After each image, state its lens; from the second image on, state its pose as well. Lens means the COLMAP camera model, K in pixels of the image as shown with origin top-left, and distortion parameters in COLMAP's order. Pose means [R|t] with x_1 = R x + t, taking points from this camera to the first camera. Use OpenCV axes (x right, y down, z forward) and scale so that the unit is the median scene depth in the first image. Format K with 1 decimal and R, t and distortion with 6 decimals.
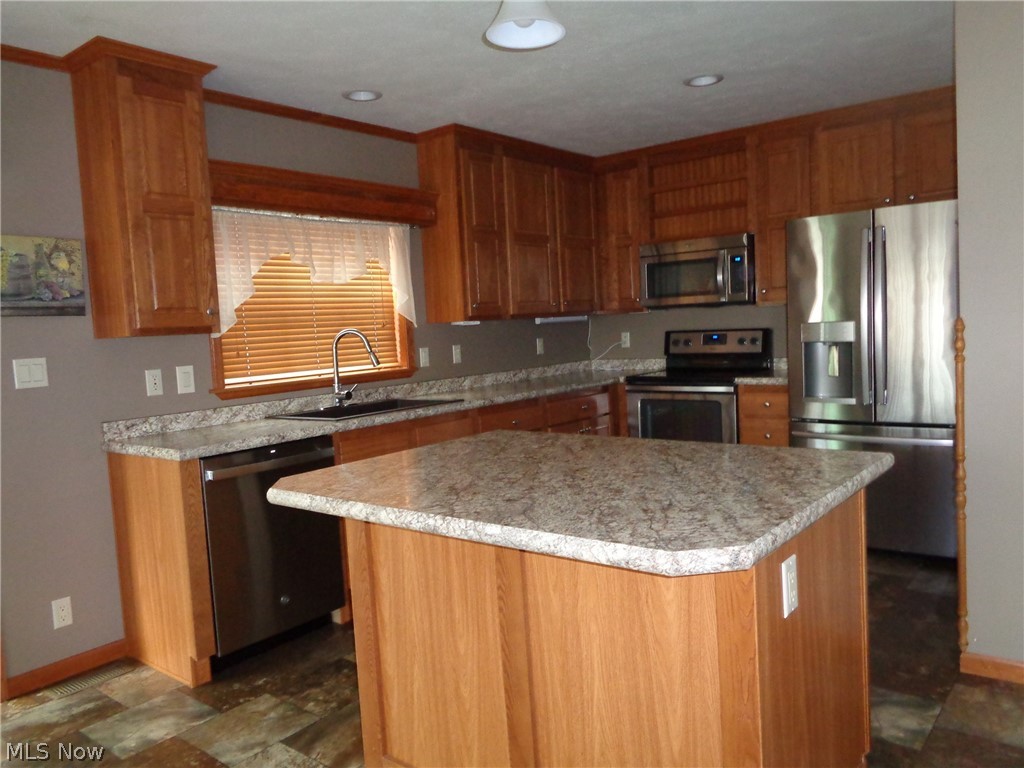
lens RADIAL K [[764.3, 0, 512.0], [0, 764.3, 384.0], [0, 0, 1]] dist [-0.001674, -0.004189]
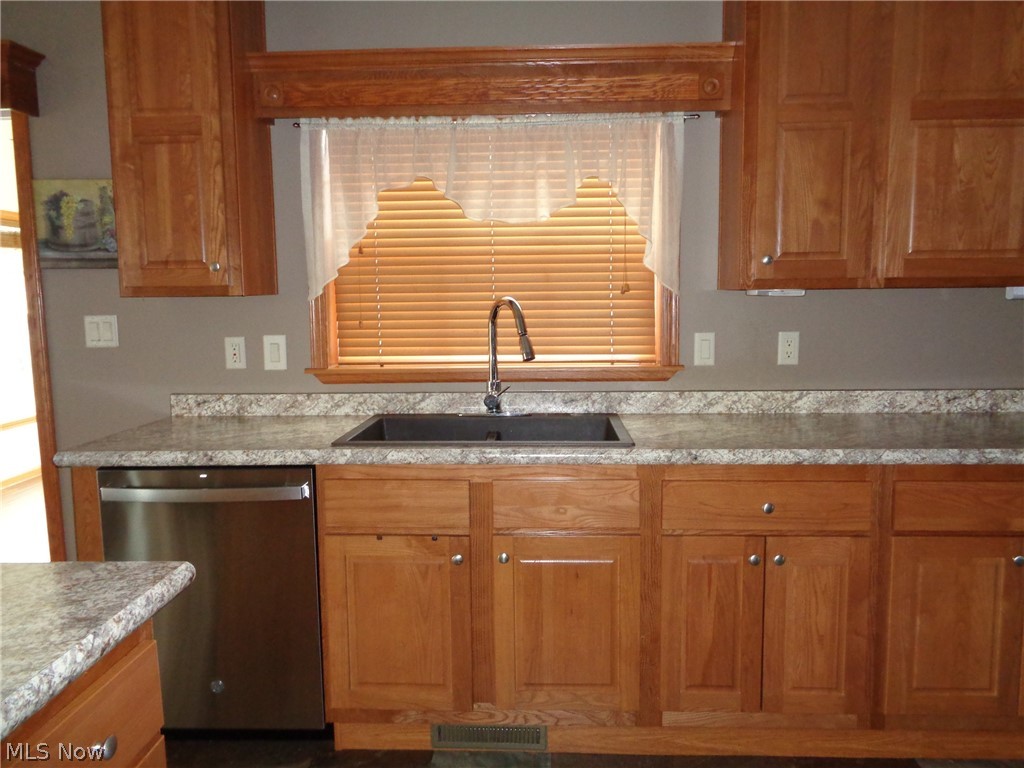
lens RADIAL K [[745.9, 0, 512.0], [0, 745.9, 384.0], [0, 0, 1]] dist [0.005567, -0.000440]
pose [[0.597271, 0.142012, -0.789367, 0.237926], [-0.083041, 0.989860, 0.115249, -0.059892], [0.797729, -0.003285, 0.603007, 0.530823]]
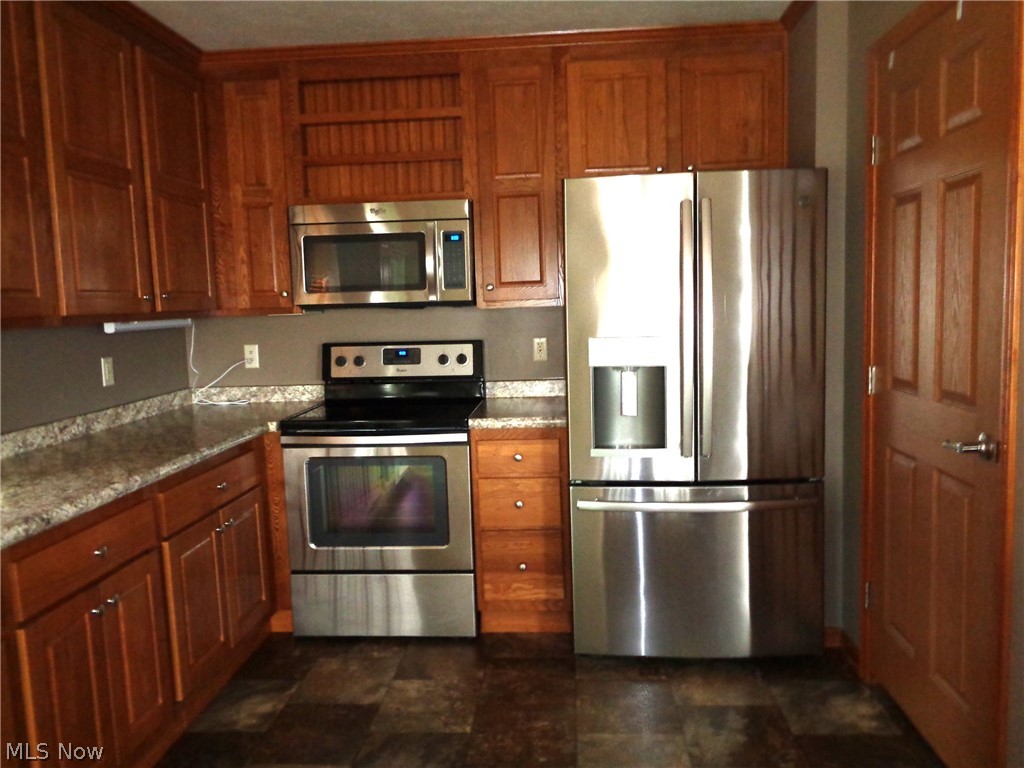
lens RADIAL K [[764.3, 0, 512.0], [0, 764.3, 384.0], [0, 0, 1]] dist [-0.001674, -0.004189]
pose [[0.820196, -0.035942, 0.570952, -0.046217], [0.033847, 0.999325, 0.014285, -0.044511], [-0.571080, 0.007608, 0.820859, 0.429559]]
